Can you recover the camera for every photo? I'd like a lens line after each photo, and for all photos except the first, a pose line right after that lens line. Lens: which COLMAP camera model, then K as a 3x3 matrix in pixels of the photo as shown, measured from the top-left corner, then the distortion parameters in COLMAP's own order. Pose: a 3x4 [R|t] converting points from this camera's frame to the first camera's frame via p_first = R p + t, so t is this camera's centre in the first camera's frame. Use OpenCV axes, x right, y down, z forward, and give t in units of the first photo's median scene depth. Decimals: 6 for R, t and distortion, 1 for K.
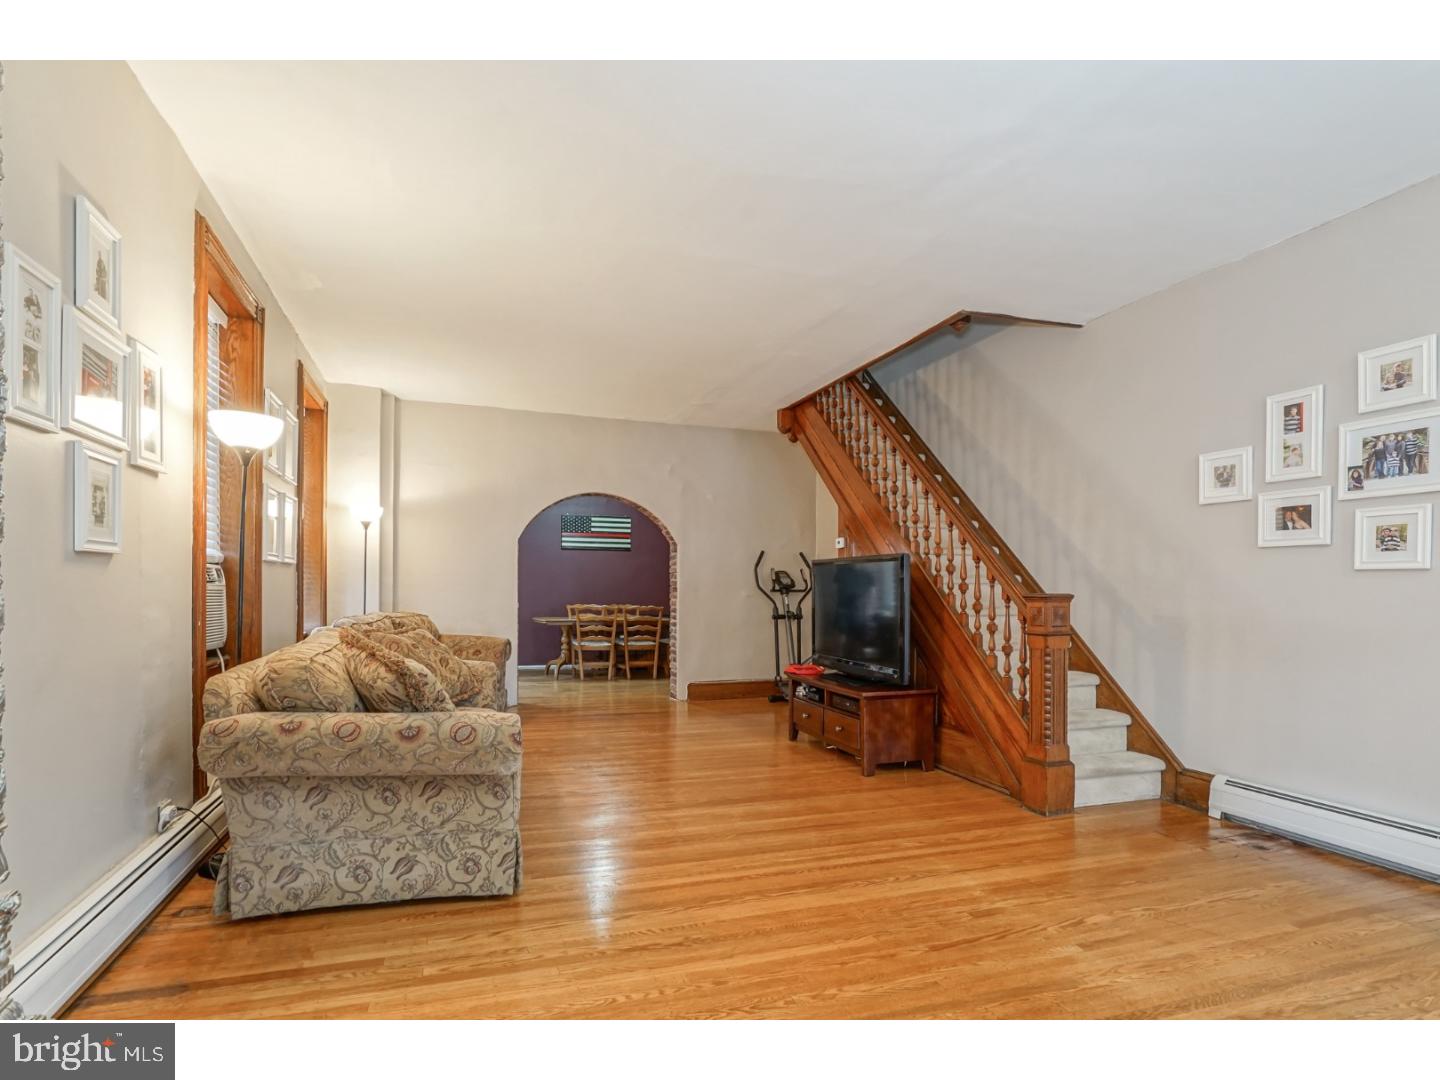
lens RADIAL K [[727.0, 0, 726.0], [0, 727.0, 593.7], [0, 0, 1]] dist [-0.010163, 0.001560]
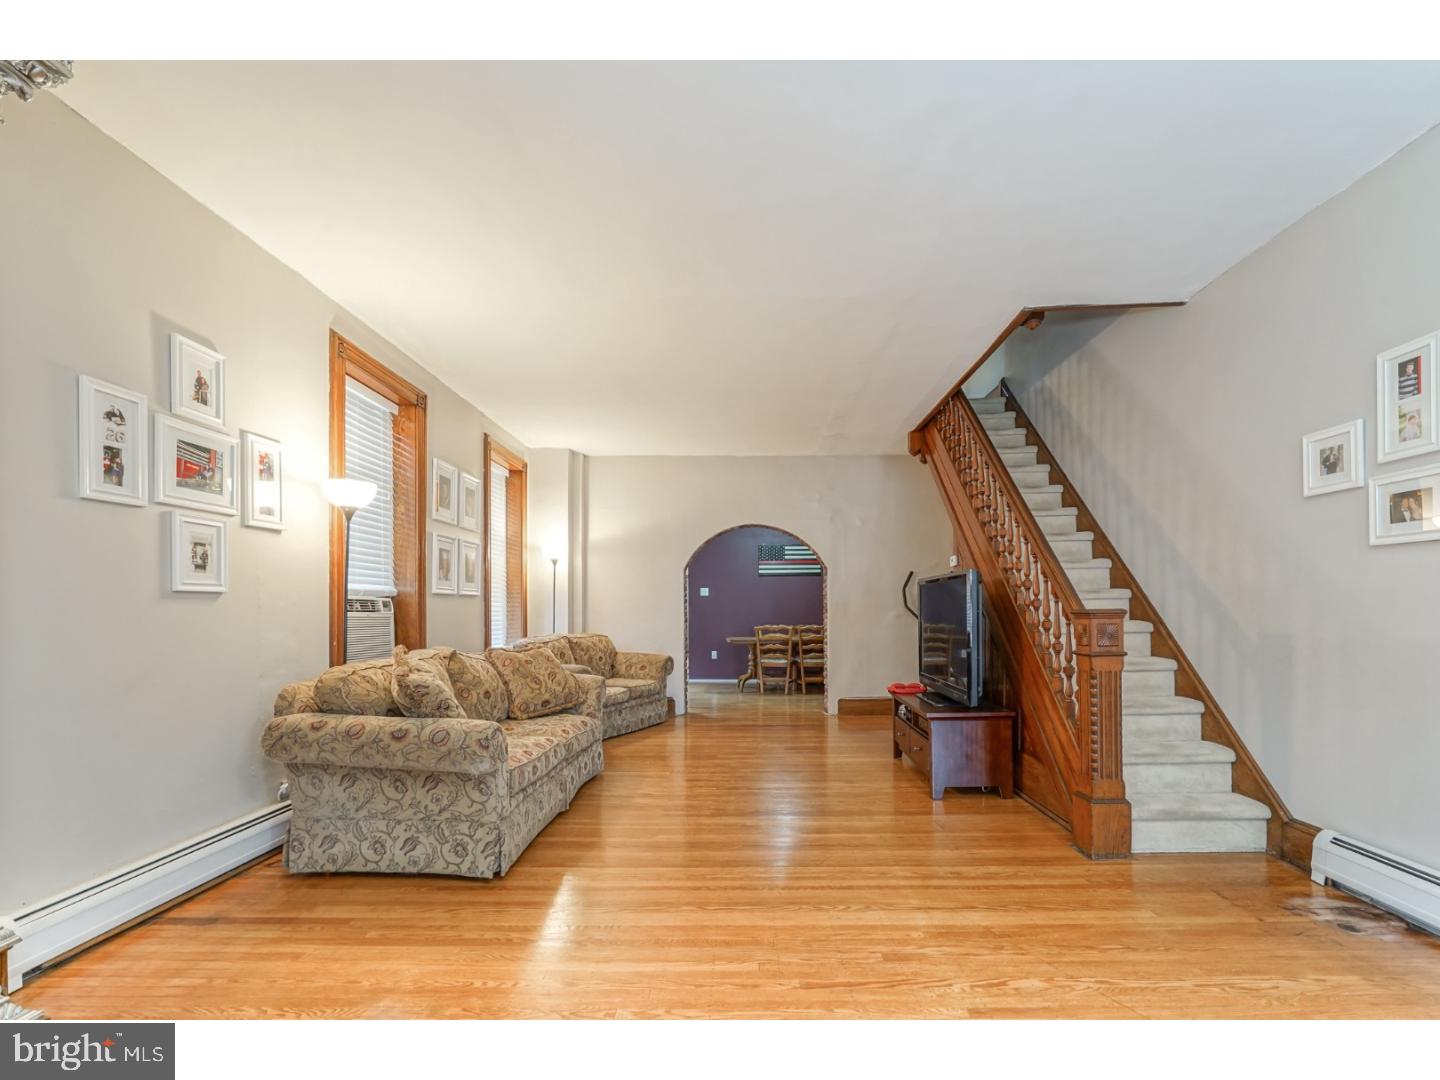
lens RADIAL K [[663.7, 0, 732.8], [0, 663.7, 610.8], [0, 0, 1]] dist [-0.012064, 0.004359]
pose [[0.946402, -0.016440, -0.322572, 0.280427], [0.014489, 0.999859, -0.008449, 0.002388], [0.322666, 0.003323, 0.946507, 0.085496]]
